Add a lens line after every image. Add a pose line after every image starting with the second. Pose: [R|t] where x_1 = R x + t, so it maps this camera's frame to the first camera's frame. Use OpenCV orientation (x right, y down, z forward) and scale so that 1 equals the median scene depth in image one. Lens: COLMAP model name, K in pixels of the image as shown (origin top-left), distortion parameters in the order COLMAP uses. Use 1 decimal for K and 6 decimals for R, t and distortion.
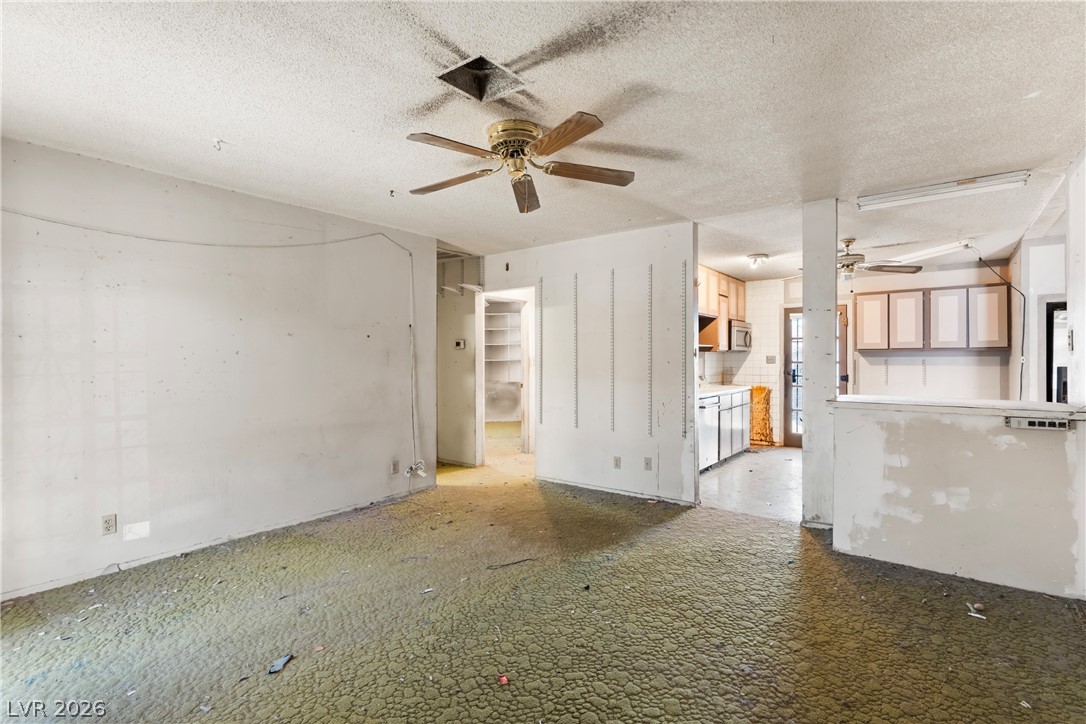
lens RADIAL K [[517.7, 0, 544.3], [0, 517.7, 359.7], [0, 0, 1]] dist [0.001812, 0.000646]
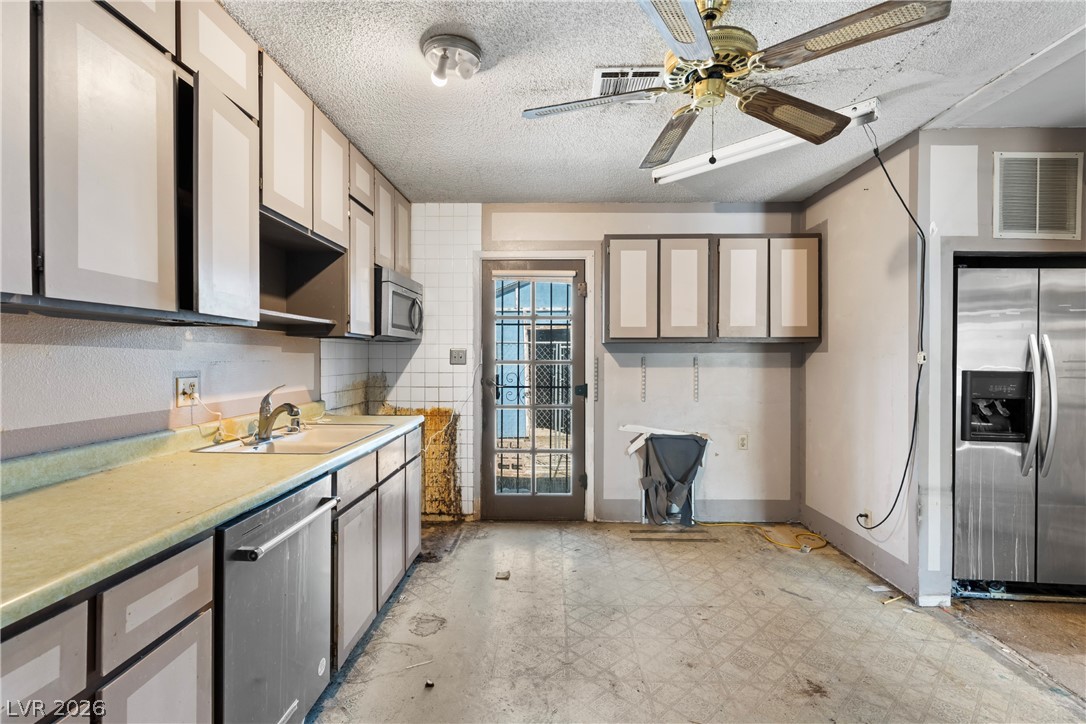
lens RADIAL K [[513.2, 0, 543.1], [0, 513.2, 359.5], [0, 0, 1]] dist [0.001203, 0.000482]
pose [[0.809254, -0.001056, 0.587458, 0.223599], [-0.001858, 0.999989, 0.004357, -0.000199], [-0.587456, -0.004617, 0.809243, 0.584388]]
